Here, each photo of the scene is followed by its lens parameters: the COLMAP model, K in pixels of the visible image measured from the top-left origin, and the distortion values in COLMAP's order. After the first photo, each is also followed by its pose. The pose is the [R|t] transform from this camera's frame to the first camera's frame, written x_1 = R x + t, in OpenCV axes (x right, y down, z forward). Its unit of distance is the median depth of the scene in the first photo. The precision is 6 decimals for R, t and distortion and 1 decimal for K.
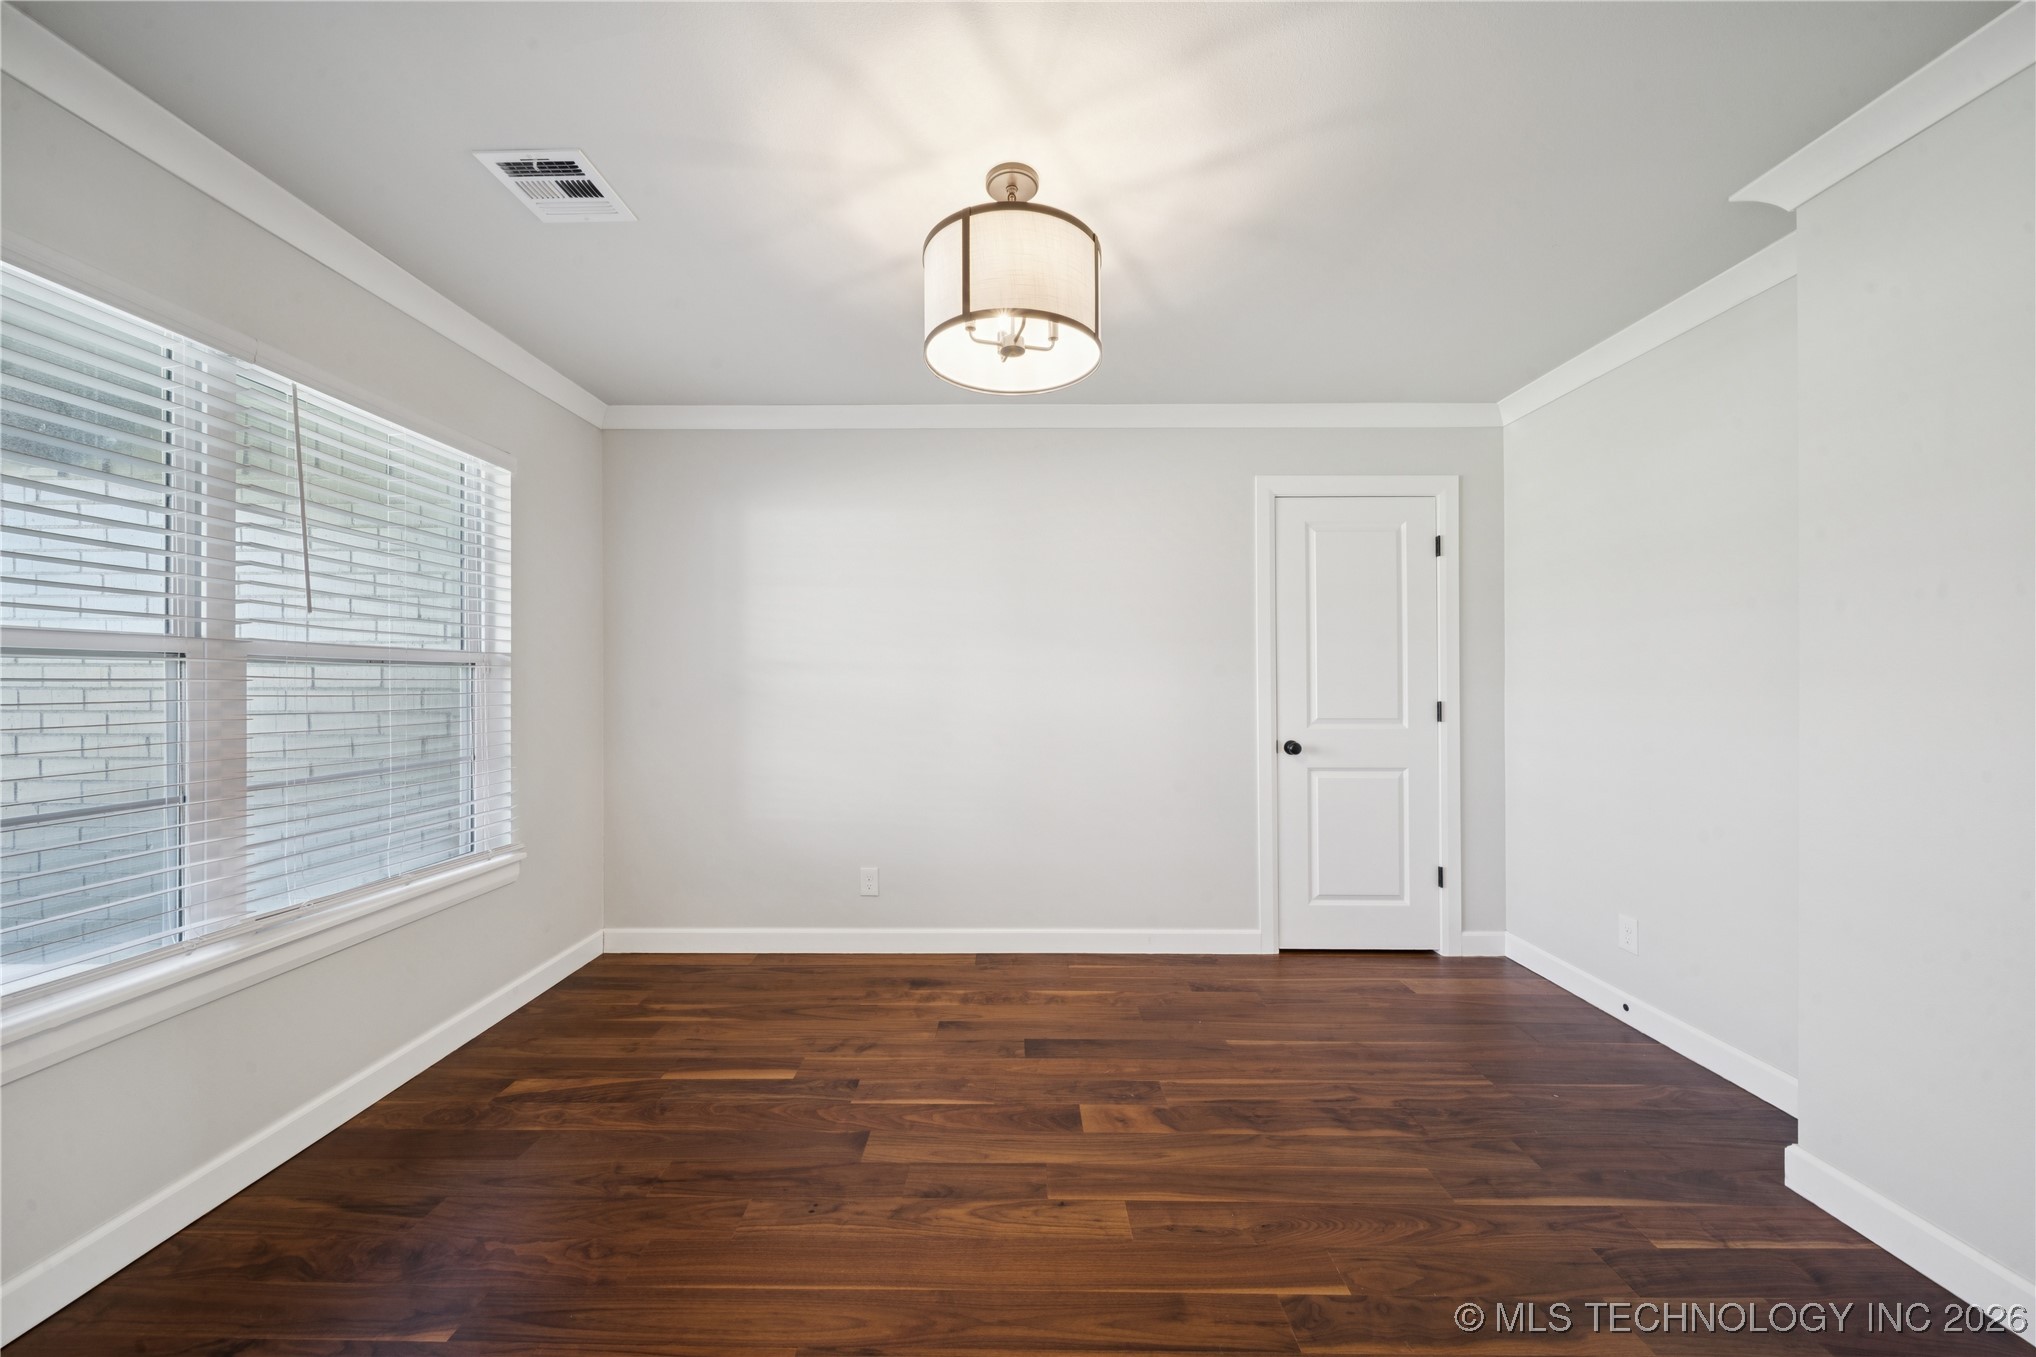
lens RADIAL K [[718.8, 0, 1012.5], [0, 718.8, 675.0], [0, 0, 1]] dist [0.002851, -0.002762]
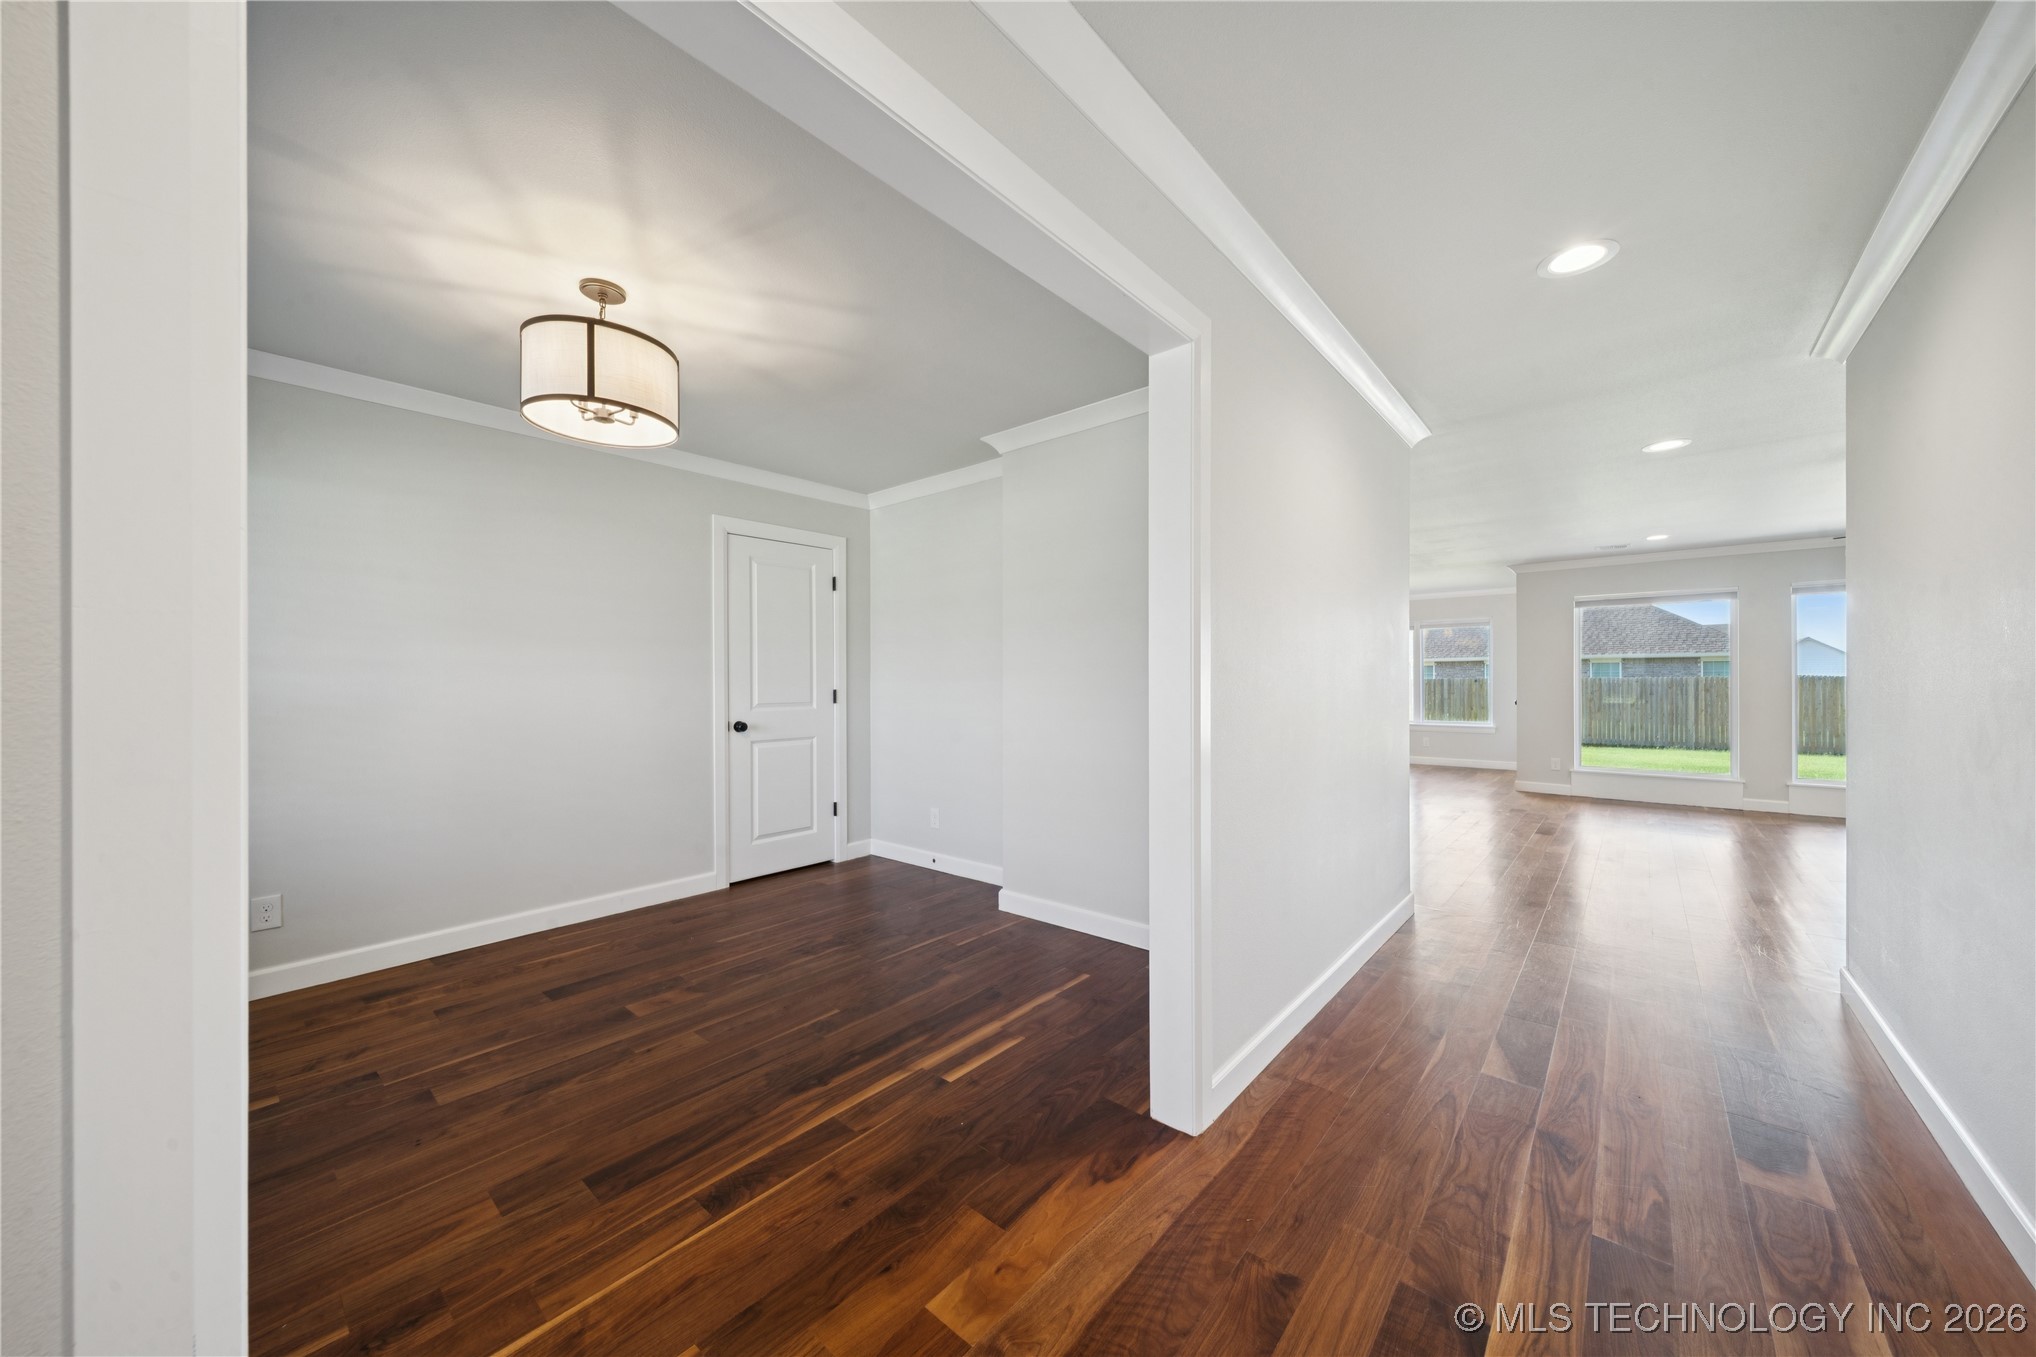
lens RADIAL K [[716.2, 0, 1014.2], [0, 716.2, 678.6], [0, 0, 1]] dist [-0.000041, -0.000377]
pose [[0.650553, -0.002914, 0.759455, -0.401630], [0.000143, 0.999993, 0.003715, 0.012414], [-0.759461, -0.002308, 0.650549, -0.331449]]
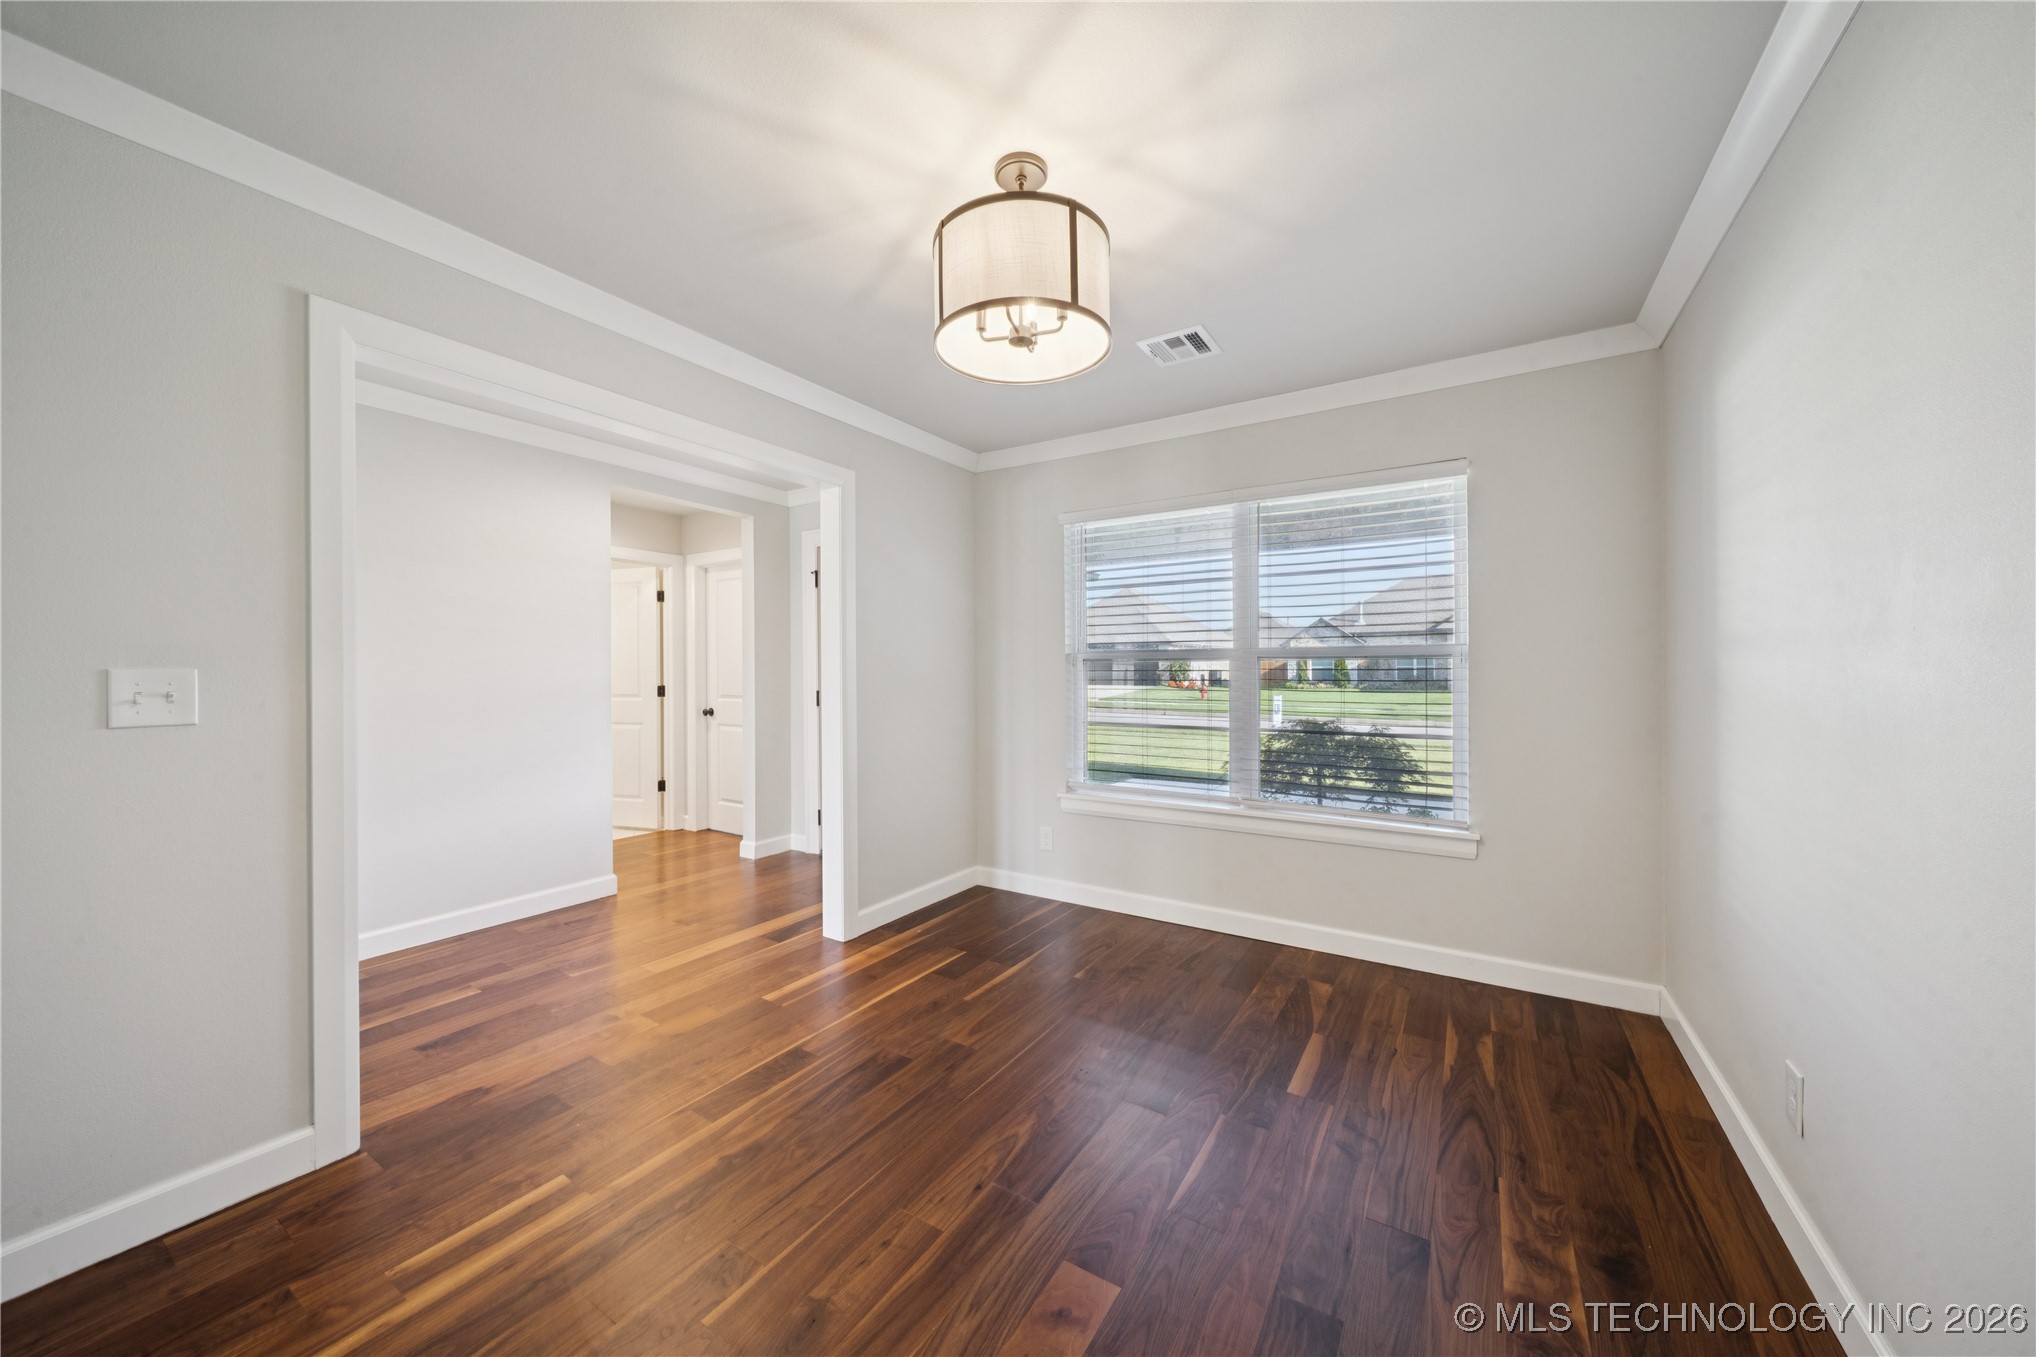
lens RADIAL K [[716.2, 0, 1014.2], [0, 716.2, 678.6], [0, 0, 1]] dist [-0.000041, -0.000377]
pose [[-0.528370, 0.006893, -0.848986, 0.693015], [0.008092, 0.999963, 0.003082, 0.014675], [0.848976, -0.005242, -0.528406, 1.226787]]
